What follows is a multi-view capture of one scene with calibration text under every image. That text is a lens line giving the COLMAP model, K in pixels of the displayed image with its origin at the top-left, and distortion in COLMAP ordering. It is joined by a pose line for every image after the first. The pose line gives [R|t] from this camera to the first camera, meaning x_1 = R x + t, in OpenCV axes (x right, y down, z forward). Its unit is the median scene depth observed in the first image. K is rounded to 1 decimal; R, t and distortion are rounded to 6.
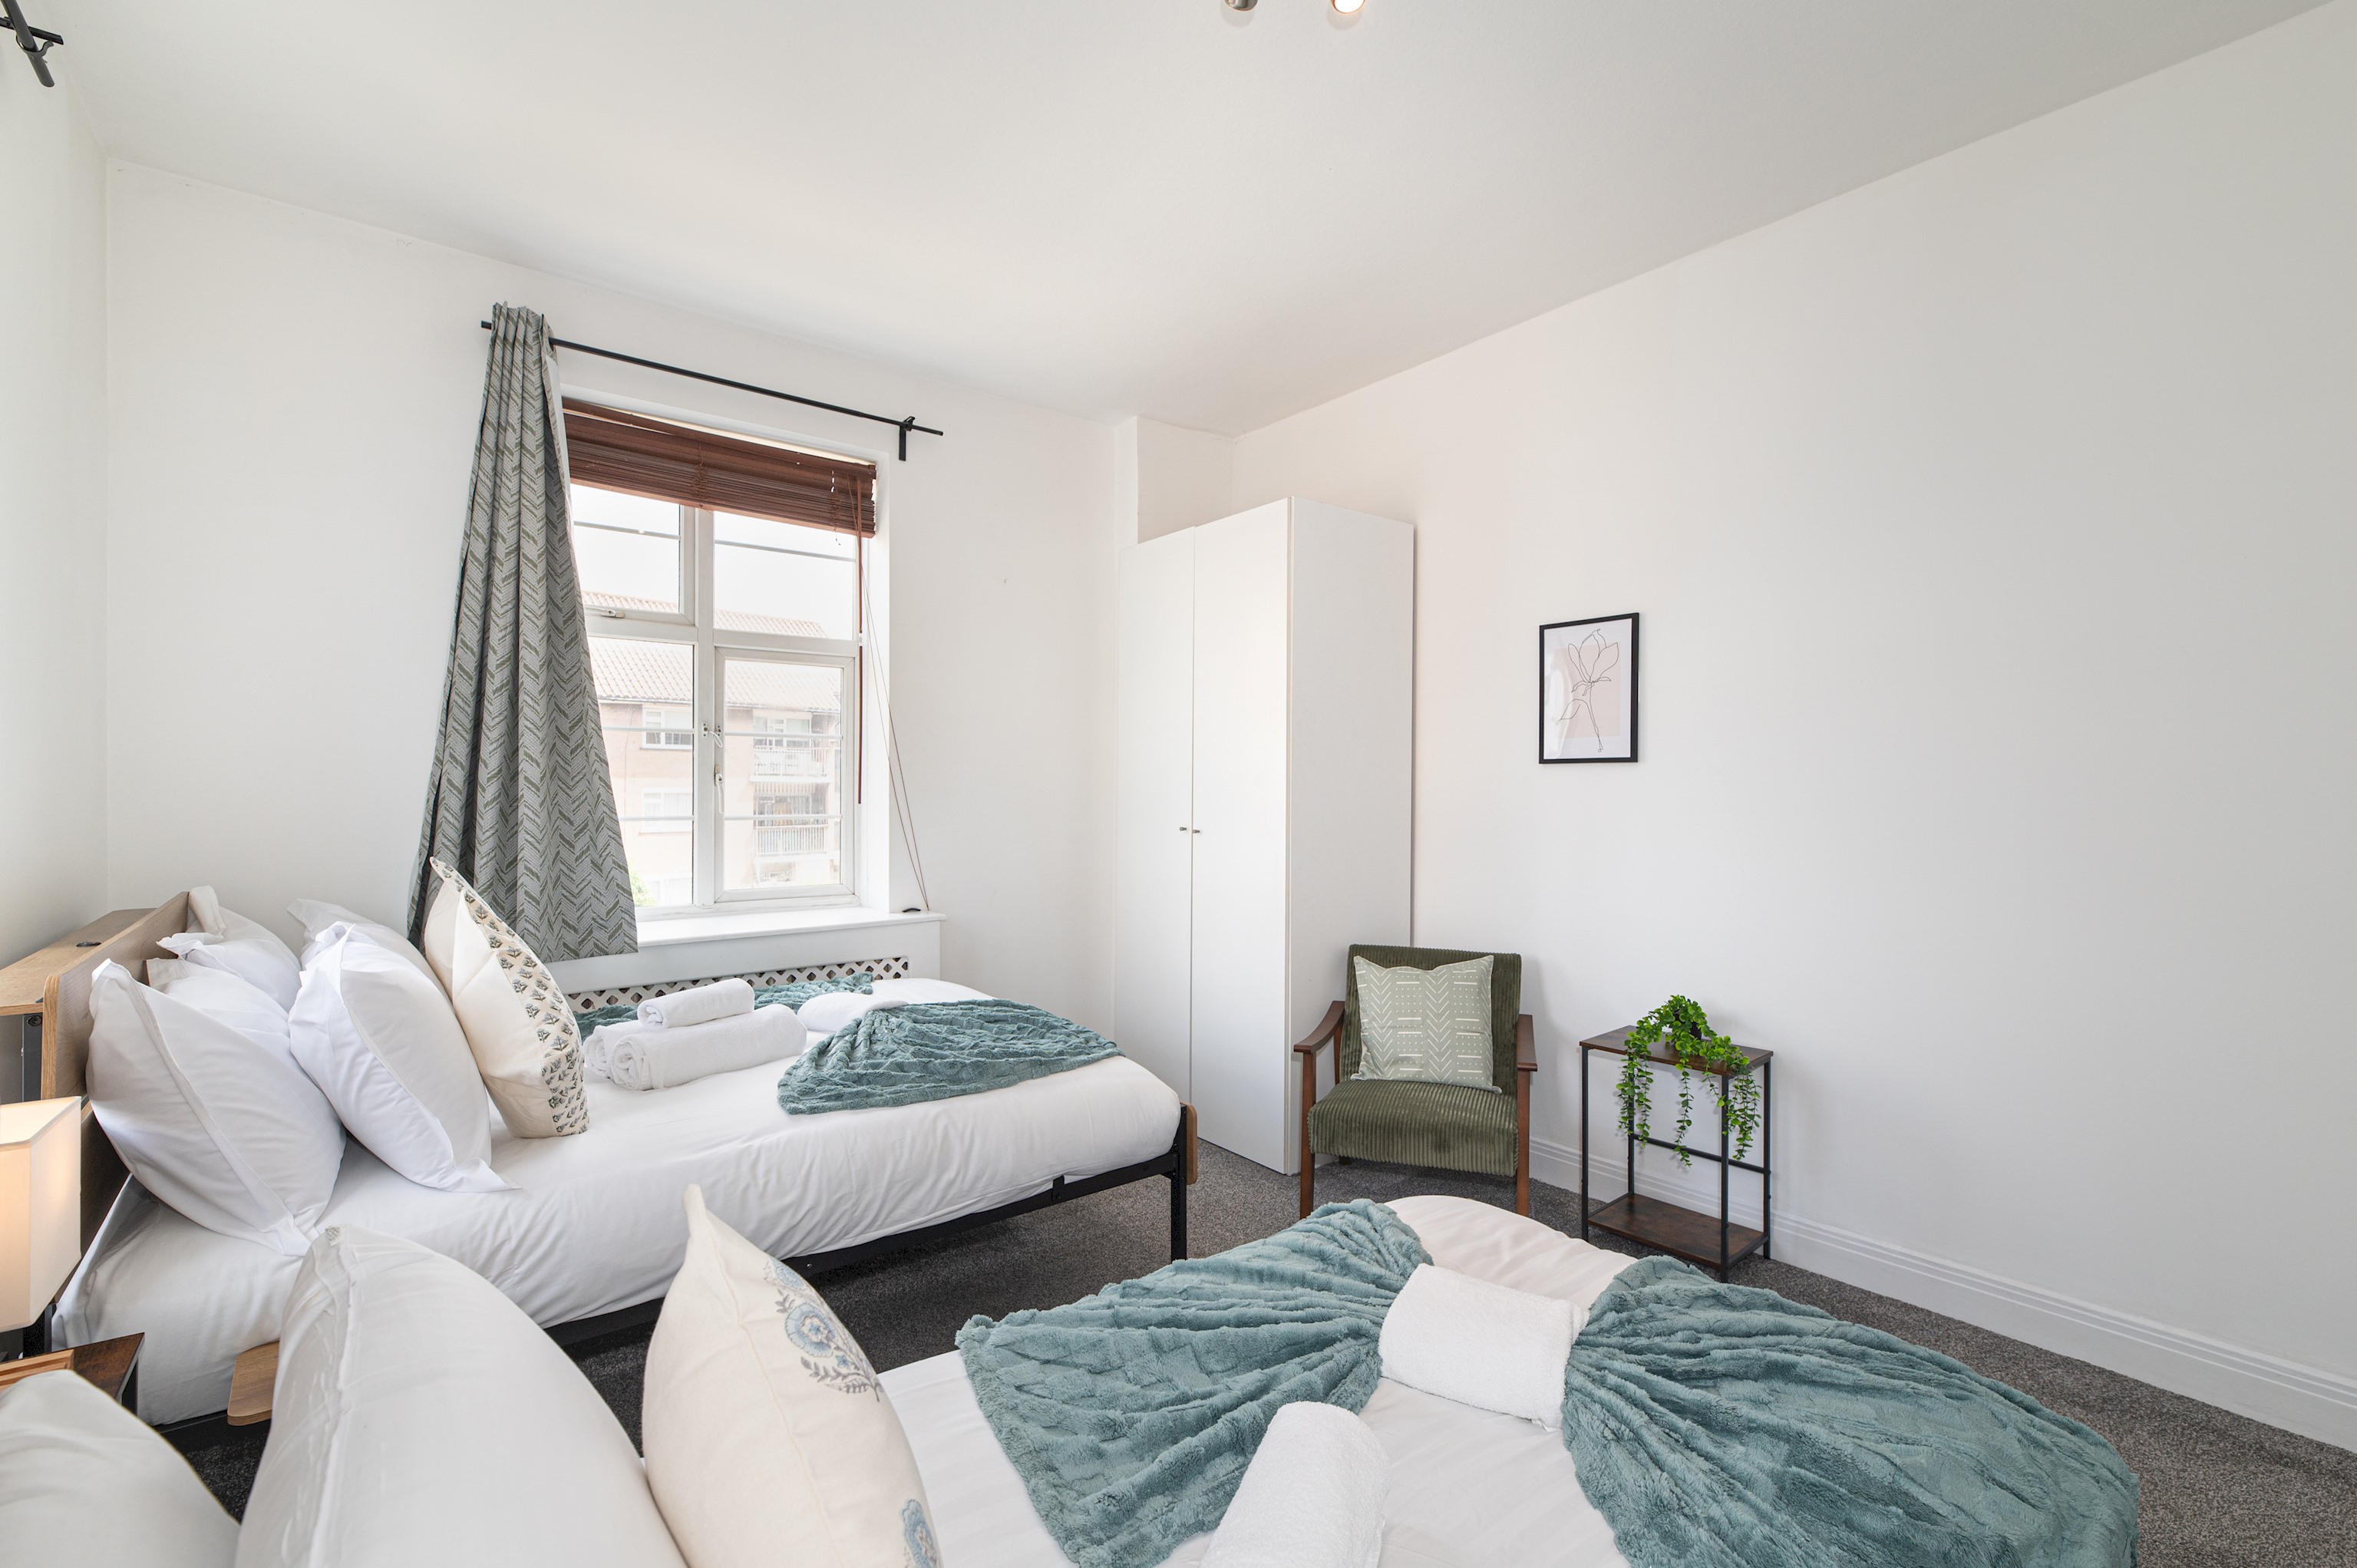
lens RADIAL K [[1027.2, 0, 1178.2], [0, 1027.2, 793.3], [0, 0, 1]] dist [0.002051, -0.001225]
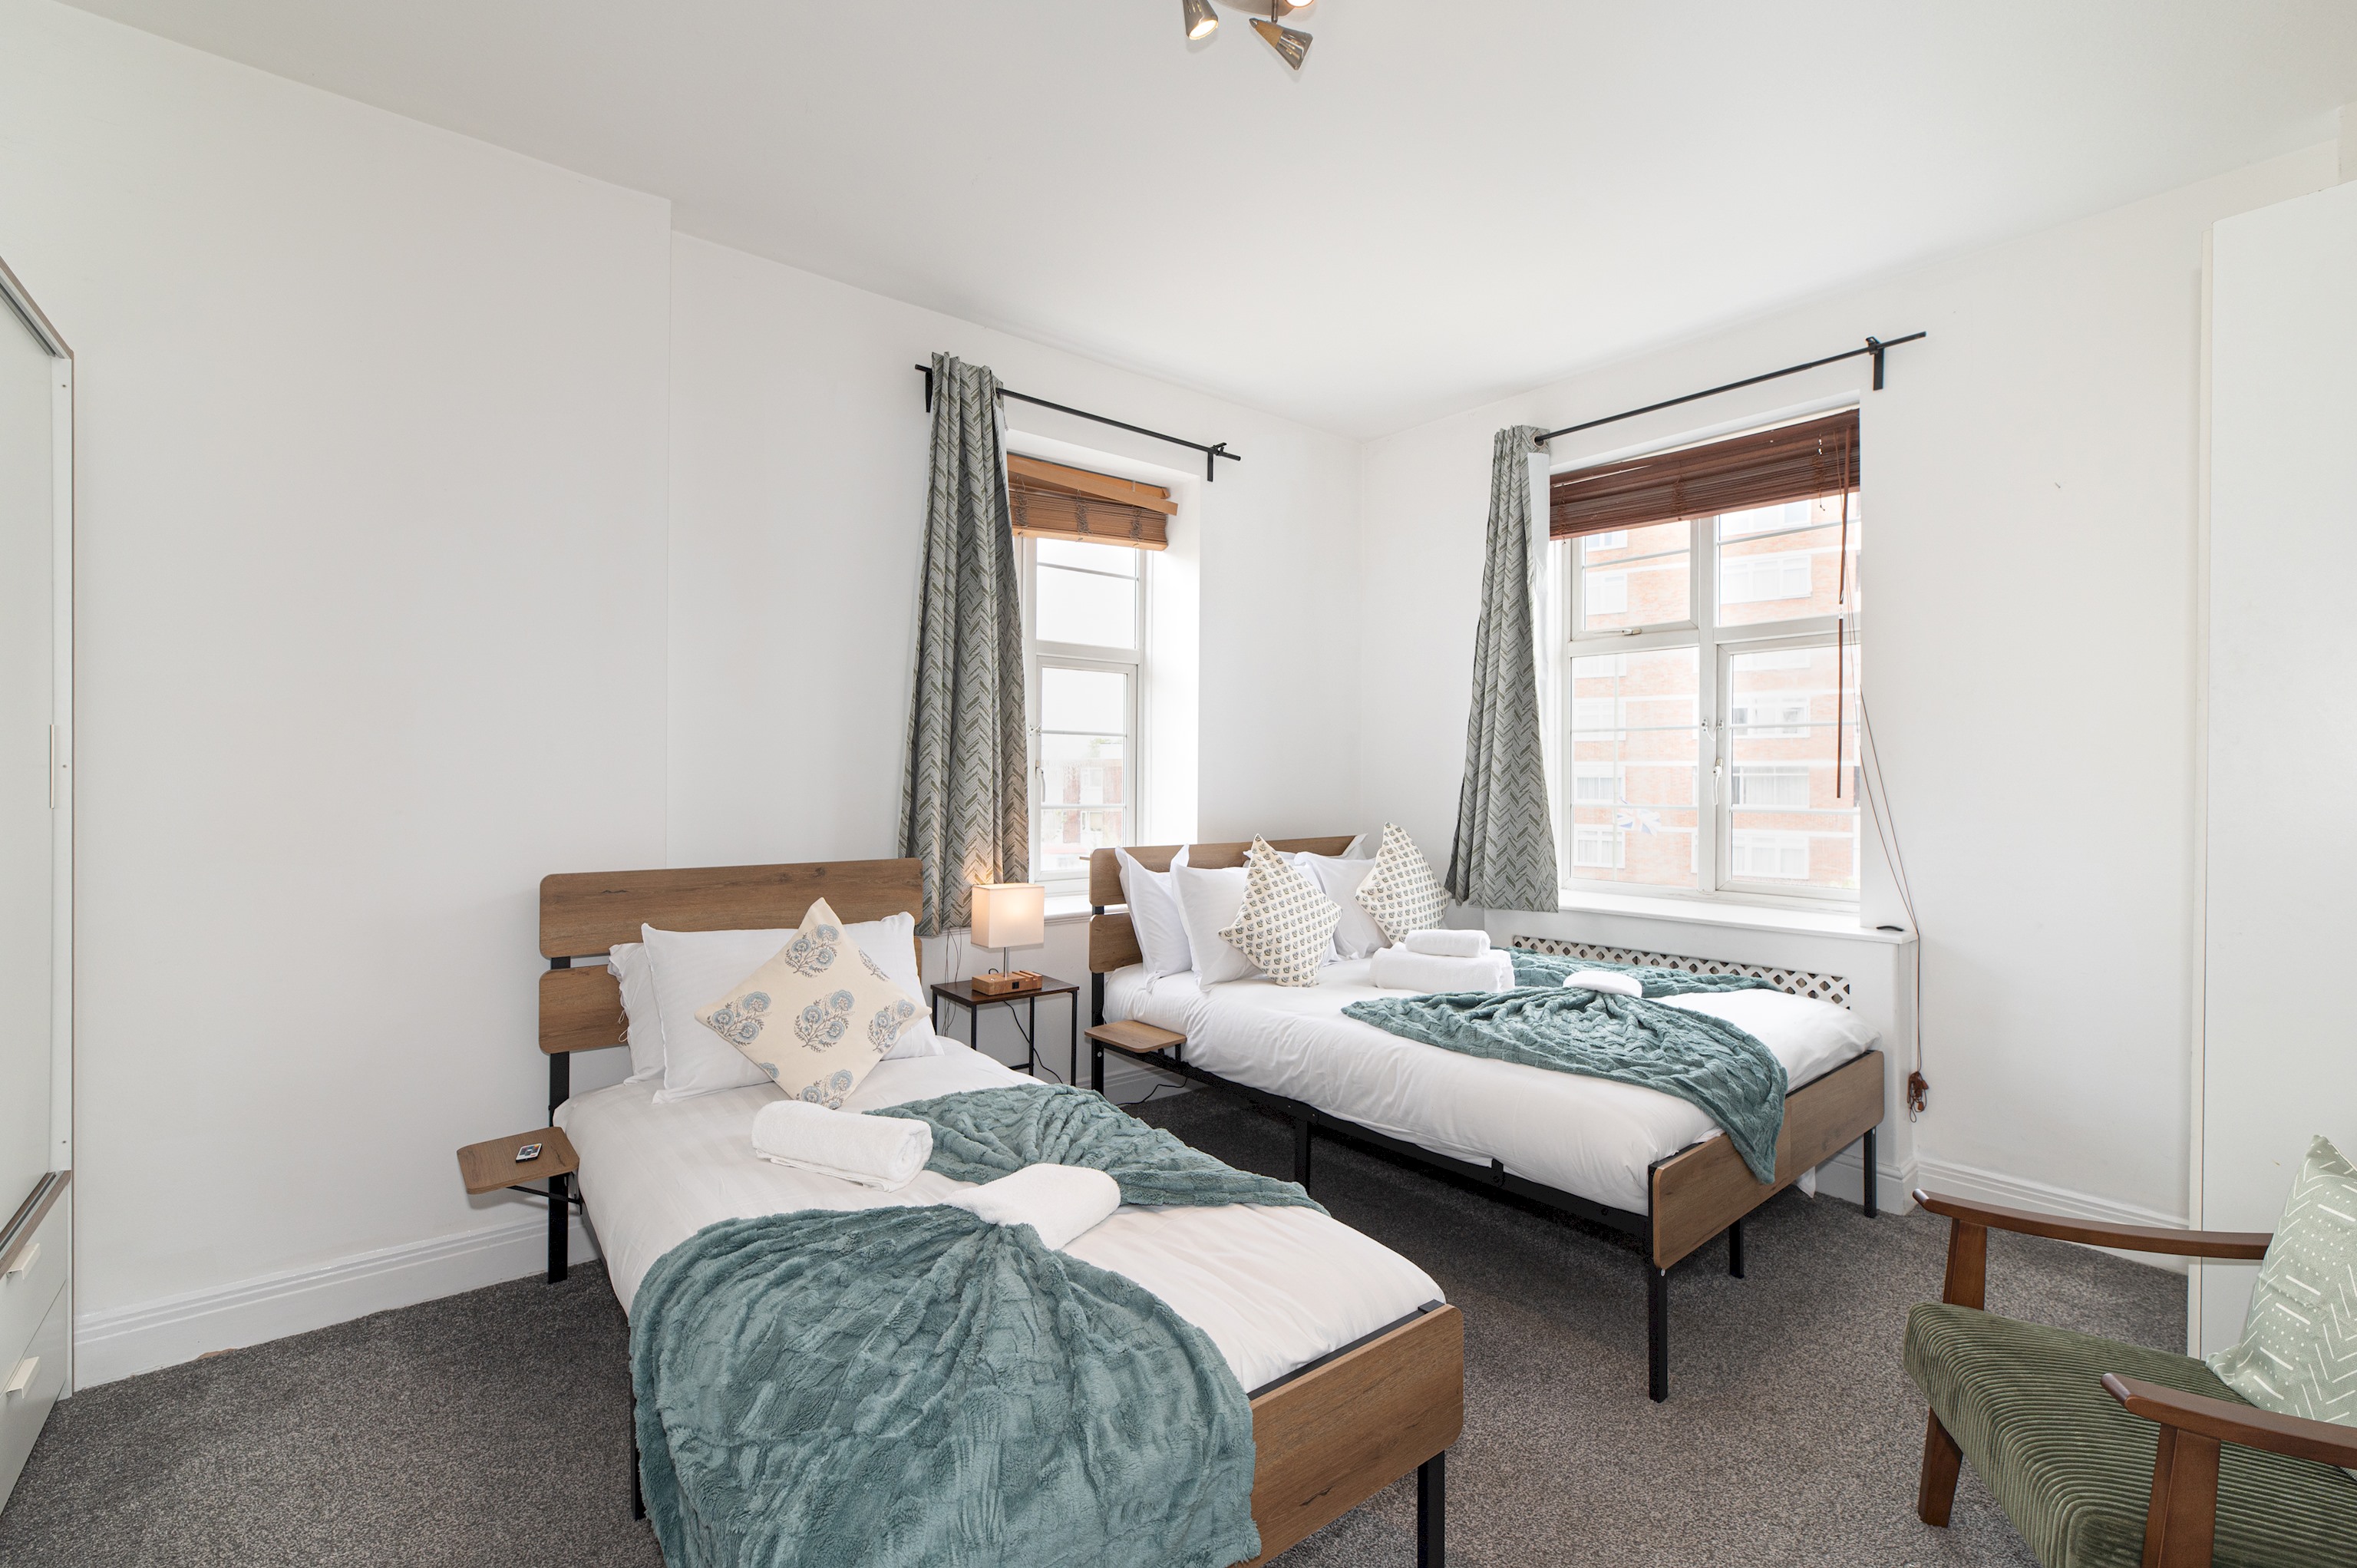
lens RADIAL K [[1027.2, 0, 1163.8], [0, 1027.2, 773.9], [0, 0, 1]] dist [0.002051, -0.001225]
pose [[0.008972, -0.007631, -0.999931, 0.617341], [-0.007644, 0.999941, -0.007700, 0.000527], [0.999931, 0.007713, 0.008913, 0.451323]]
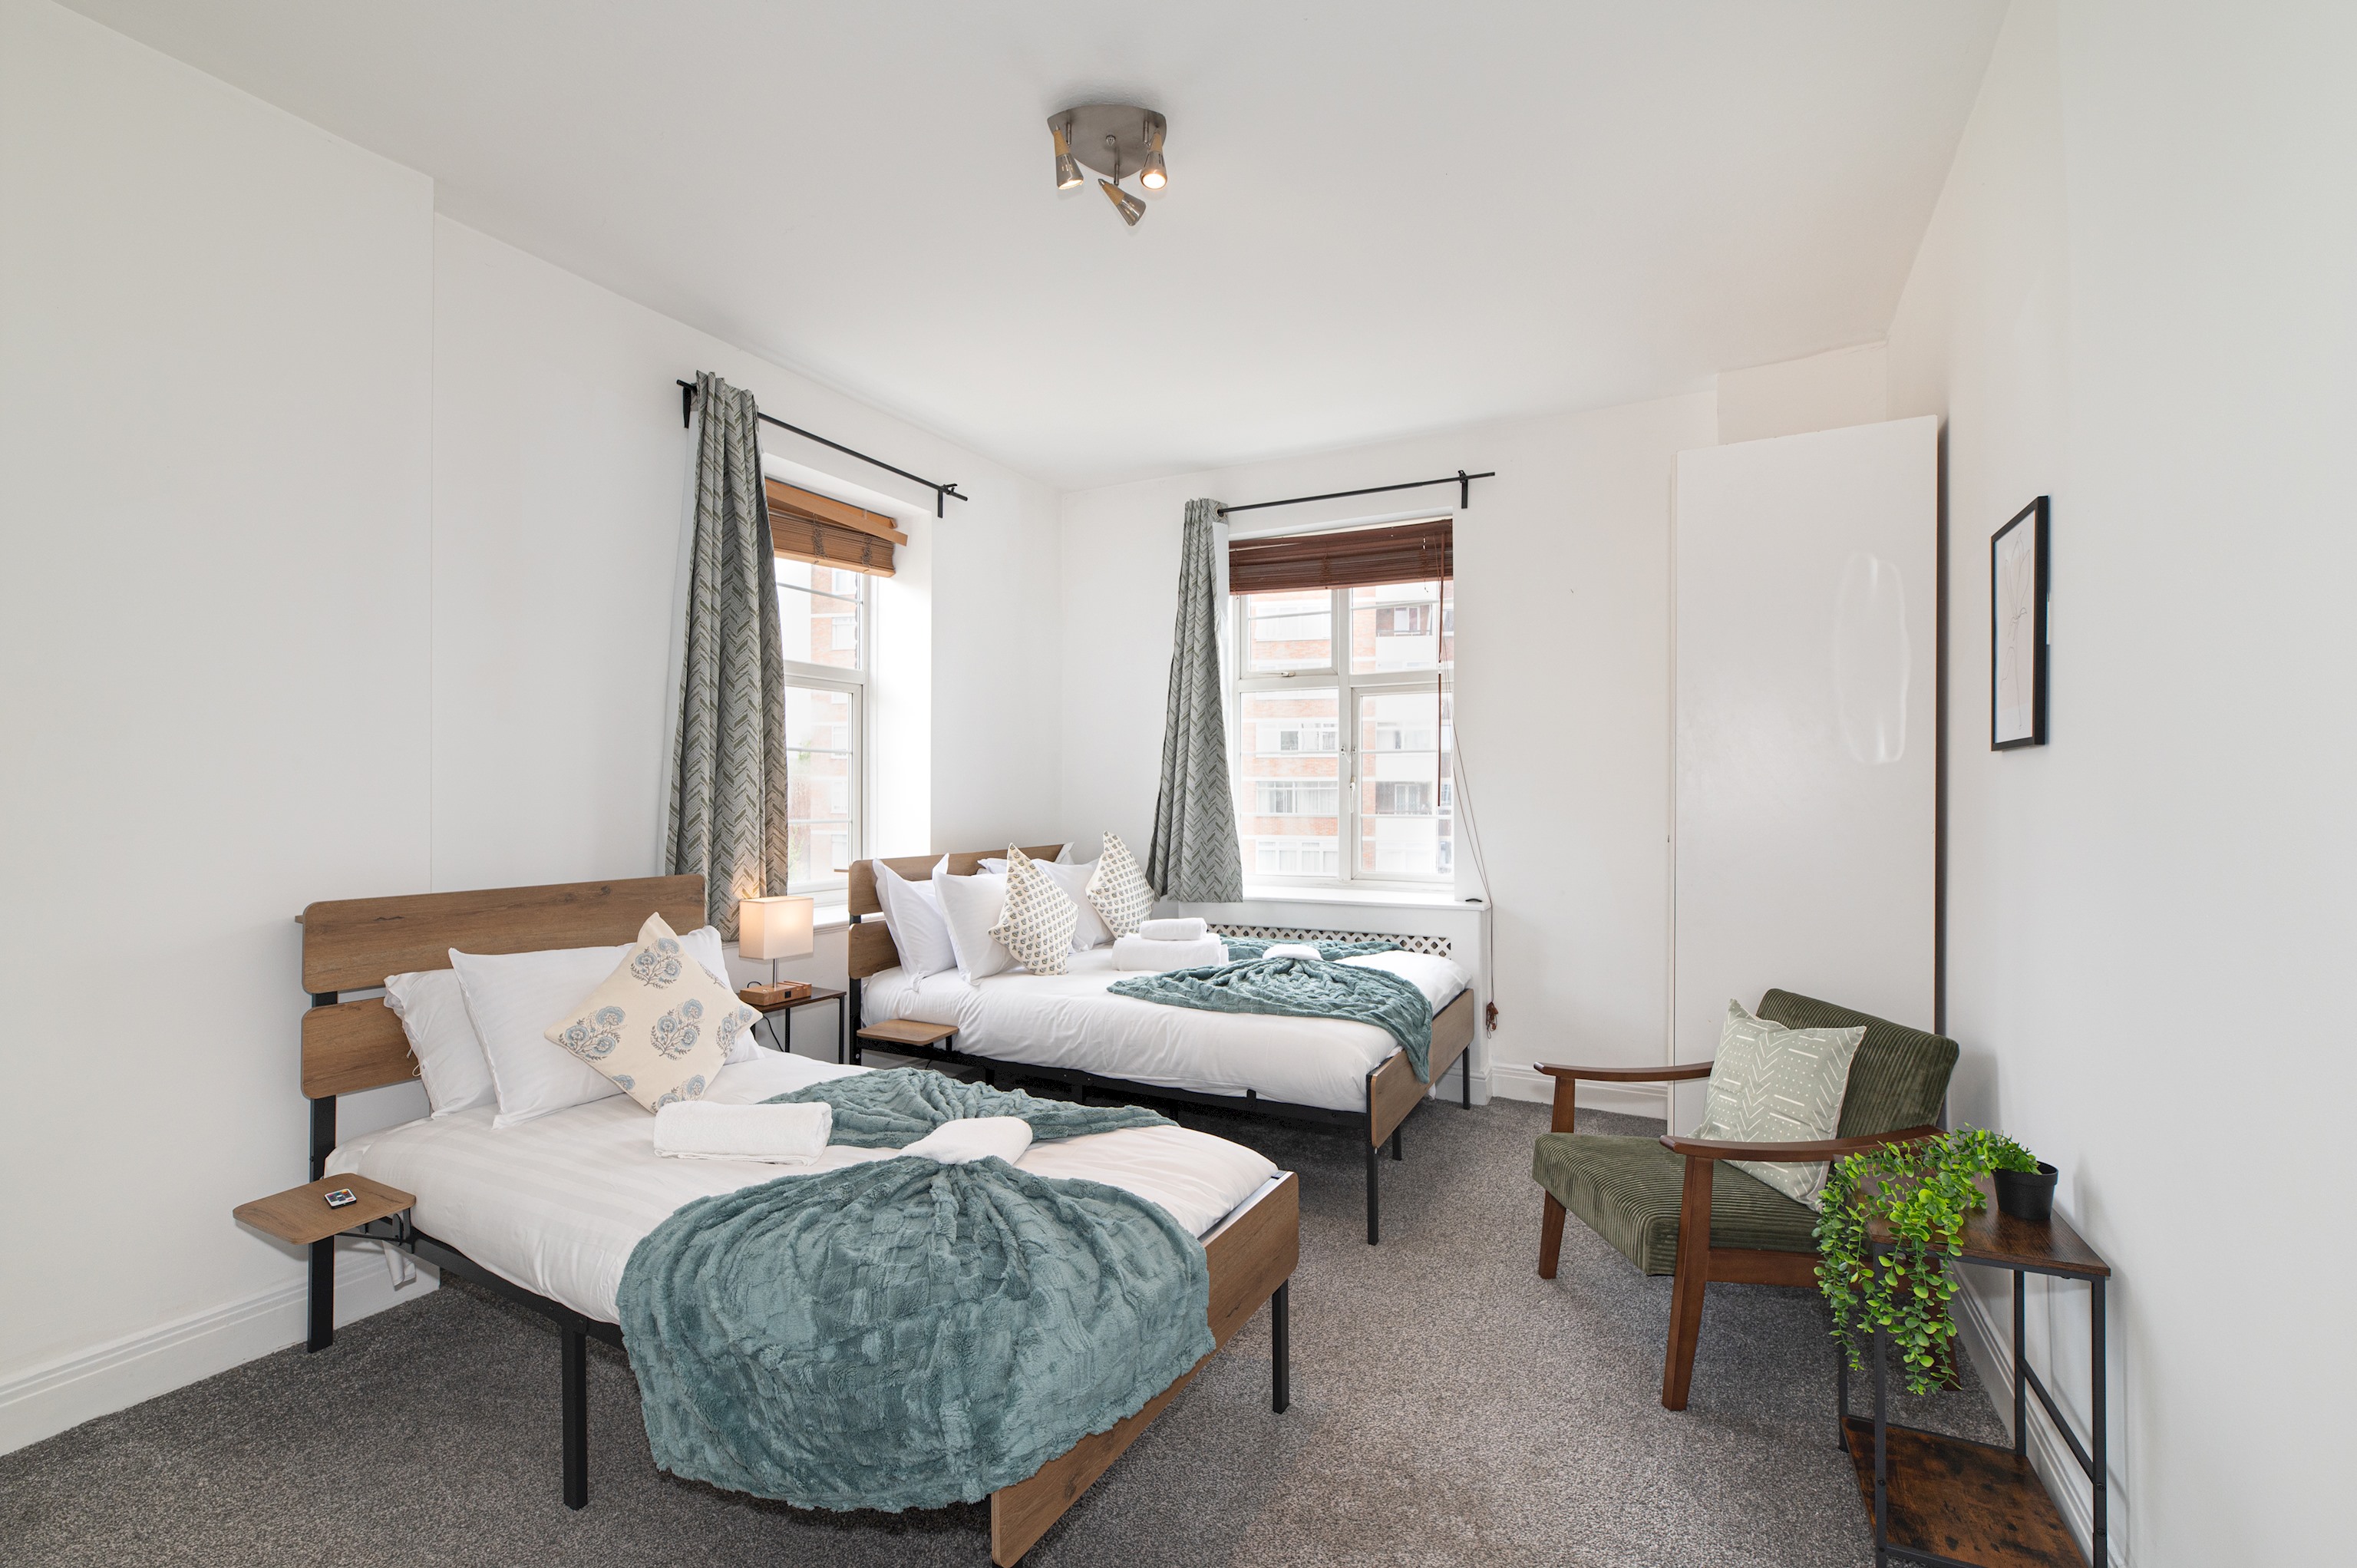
lens RADIAL K [[1027.2, 0, 1164.6], [0, 1027.2, 784.8], [0, 0, 1]] dist [0.002051, -0.001225]
pose [[0.397045, -0.011810, -0.917723, 0.714147], [-0.001496, 0.999908, -0.013515, 0.001872], [0.917798, 0.006739, 0.396991, 0.259080]]
